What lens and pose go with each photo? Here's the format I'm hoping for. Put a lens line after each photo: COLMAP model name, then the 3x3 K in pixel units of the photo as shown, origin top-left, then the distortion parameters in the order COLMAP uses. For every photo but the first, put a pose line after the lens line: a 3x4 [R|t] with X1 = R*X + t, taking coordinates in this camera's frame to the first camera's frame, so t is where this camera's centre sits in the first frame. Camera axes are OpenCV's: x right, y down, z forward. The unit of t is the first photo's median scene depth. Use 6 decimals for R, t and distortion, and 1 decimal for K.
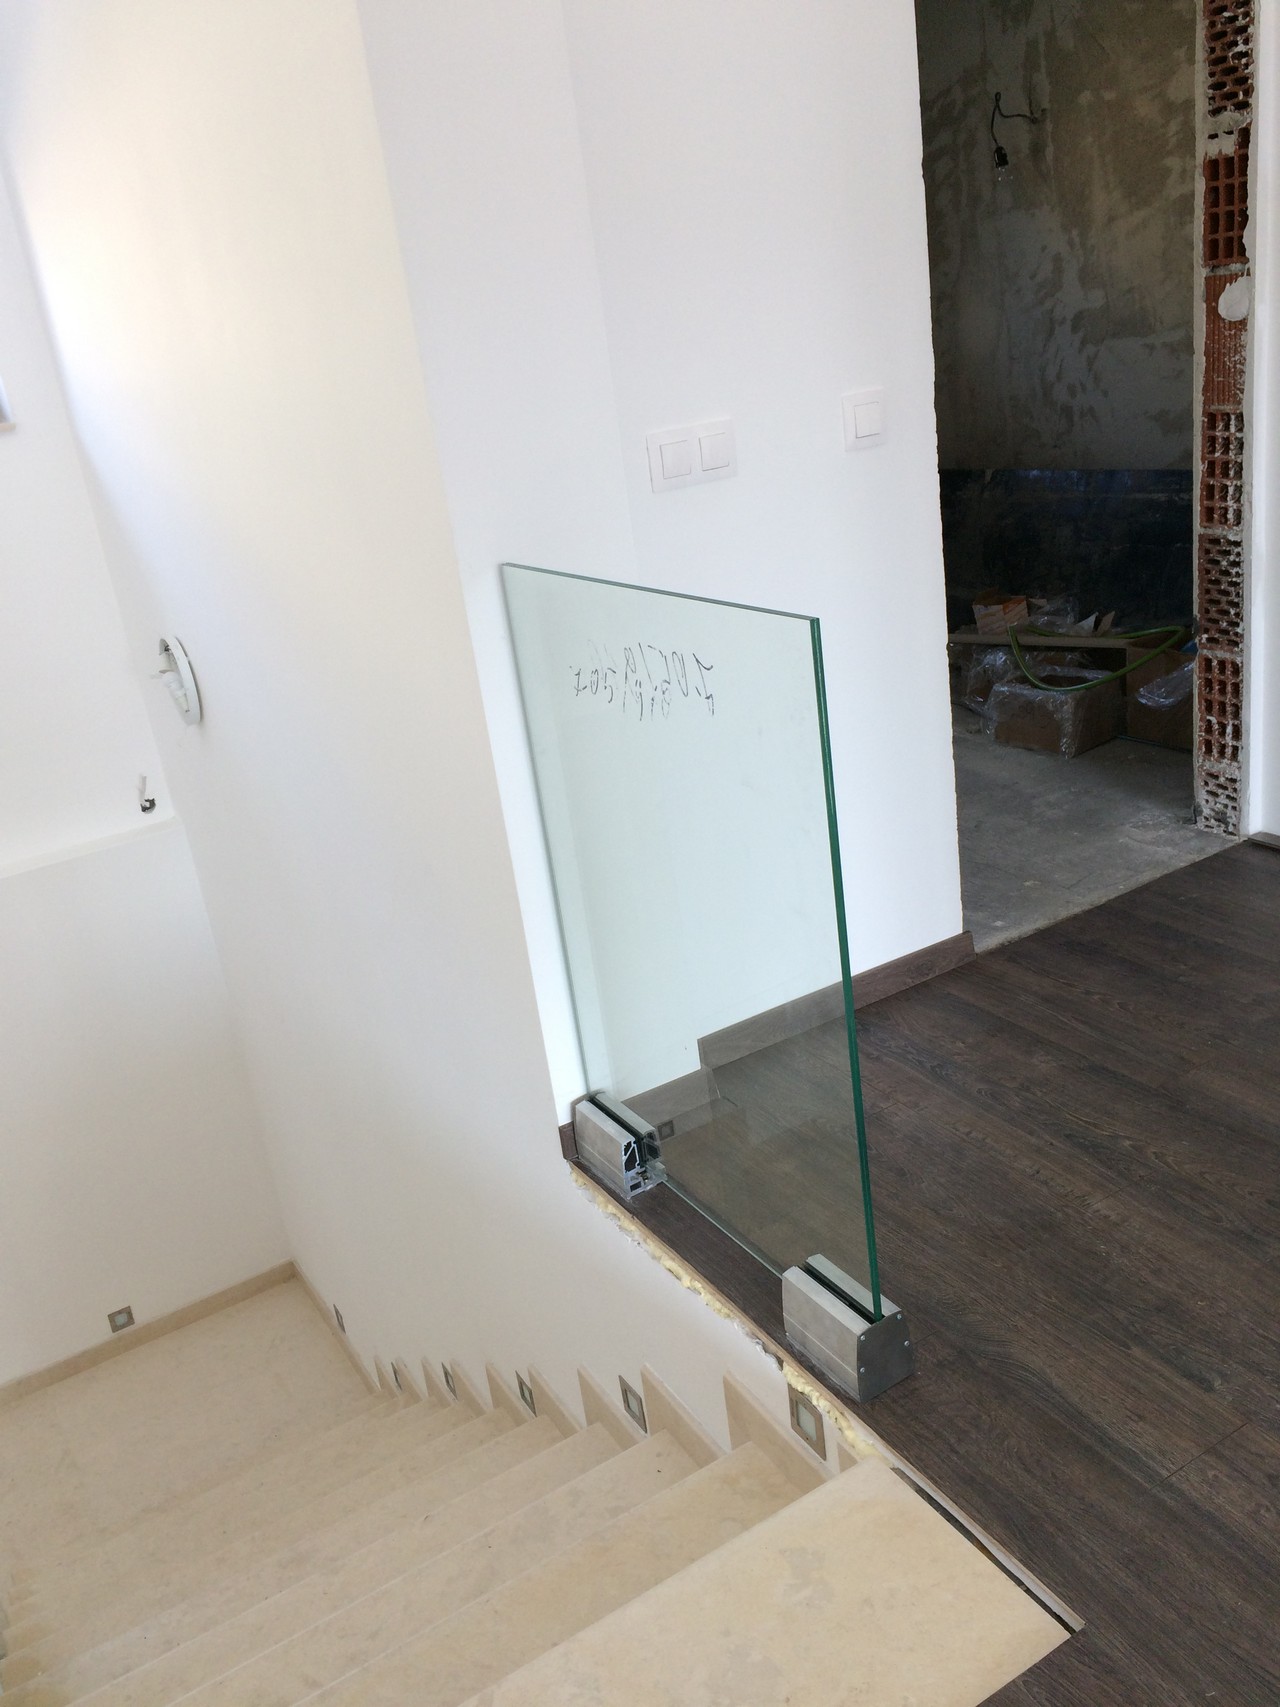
lens RADIAL K [[1448.8, 0, 634.4], [0, 1448.8, 845.8], [0, 0, 1]] dist [0.086122, -0.103467]
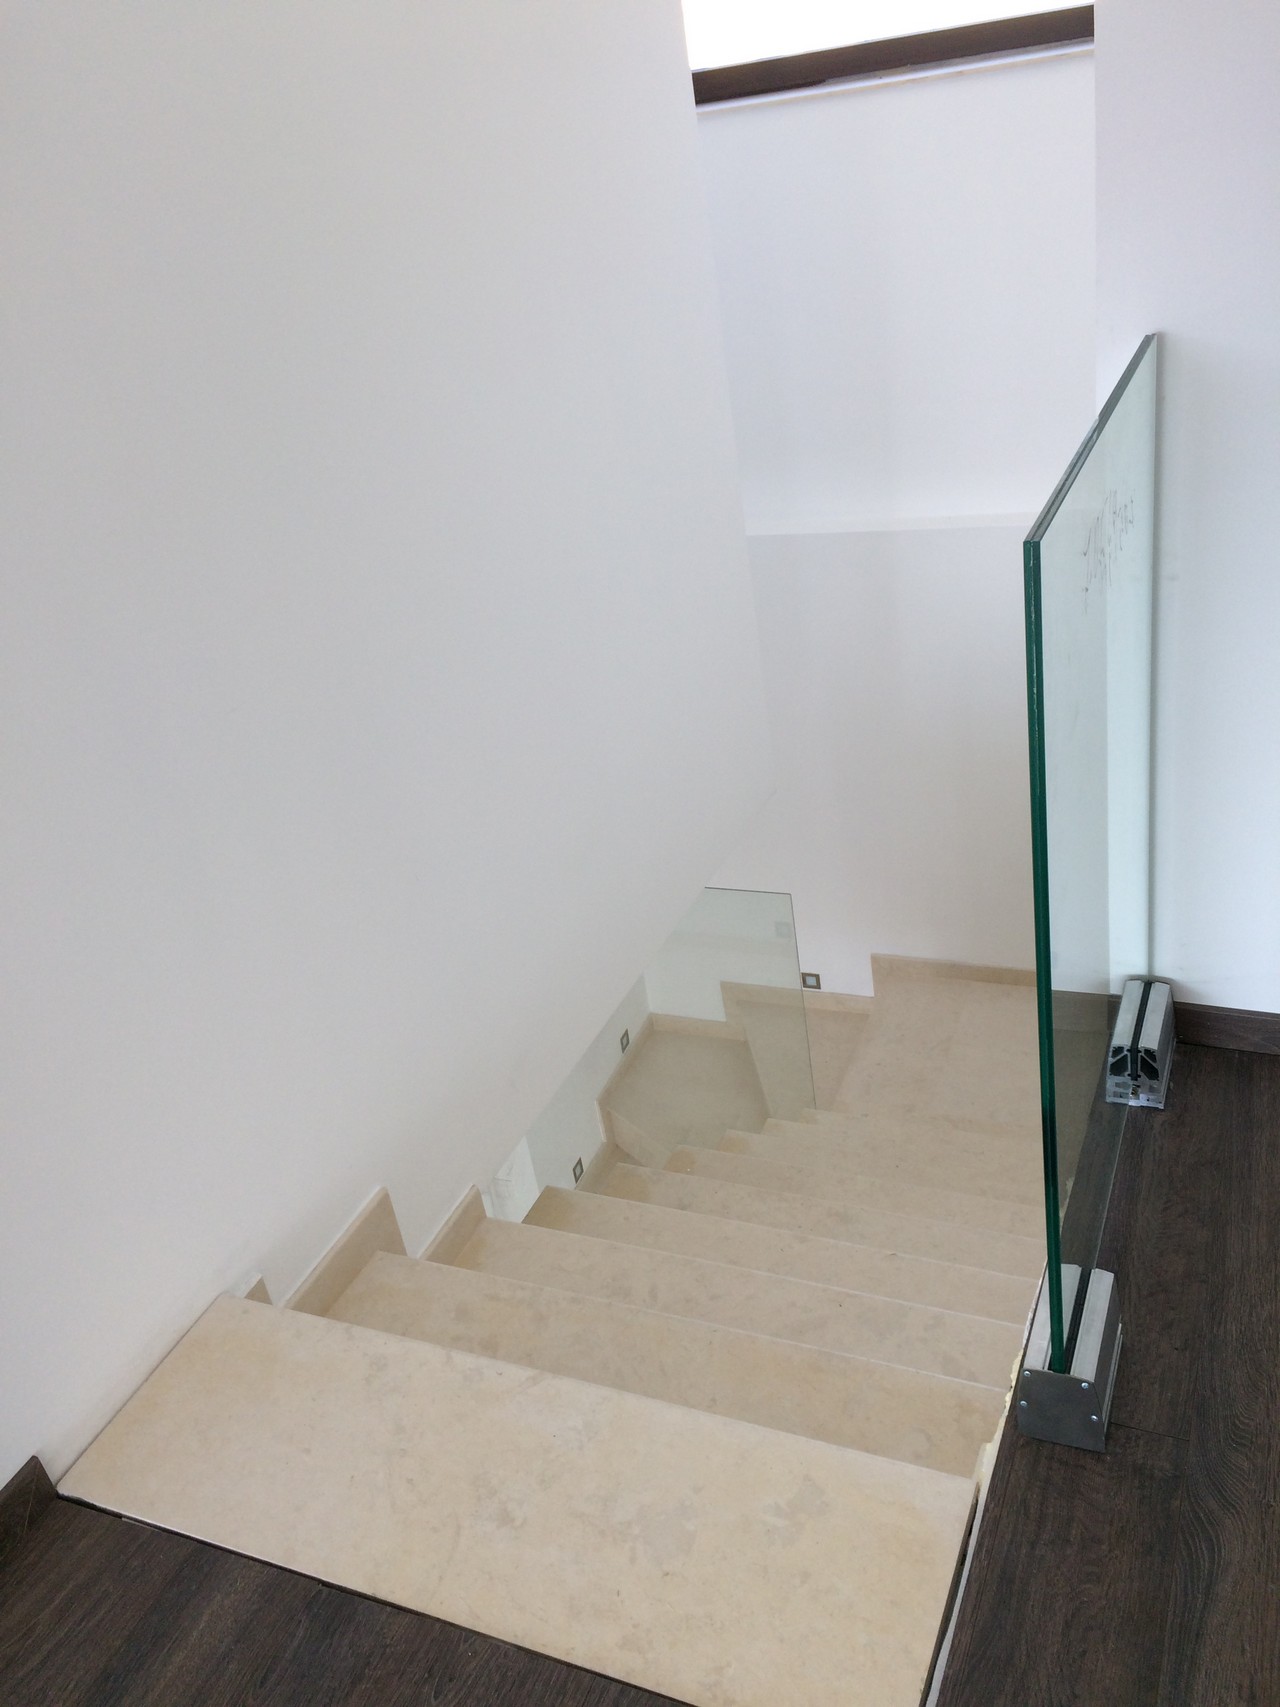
lens RADIAL K [[1448.8, 0, 642.9], [0, 1448.8, 857.9], [0, 0, 1]] dist [0.086122, -0.103467]
pose [[0.591922, 0.420352, -0.687701, 0.263586], [-0.214452, 0.904613, 0.368354, -0.108236], [0.776942, -0.070559, 0.625606, 0.173582]]
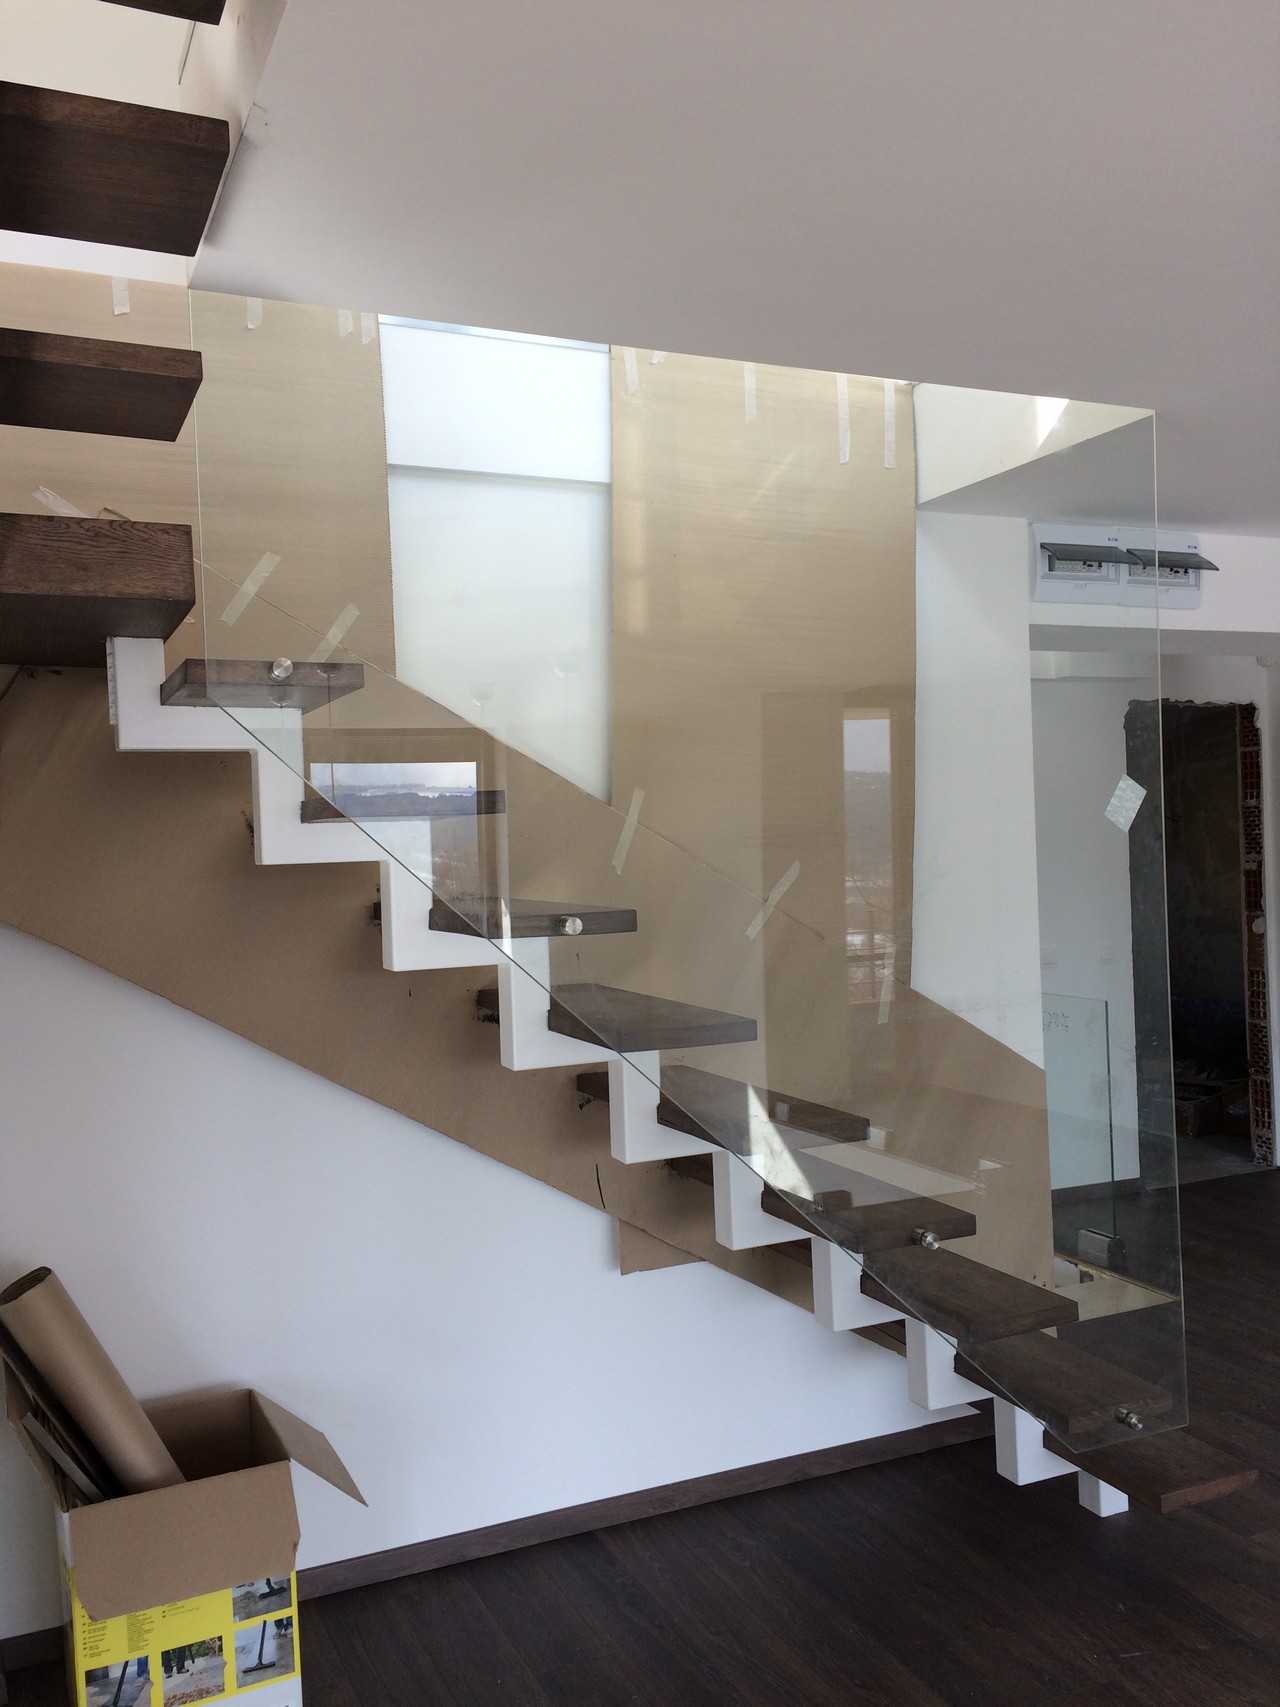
lens RADIAL K [[1448.8, 0, 645.1], [0, 1448.8, 849.9], [0, 0, 1]] dist [0.086122, -0.103467]
pose [[0.989615, 0.101694, -0.101586, -0.348688], [-0.130143, 0.933949, -0.332869, 0.436215], [0.061026, 0.342633, 0.937485, -1.333288]]
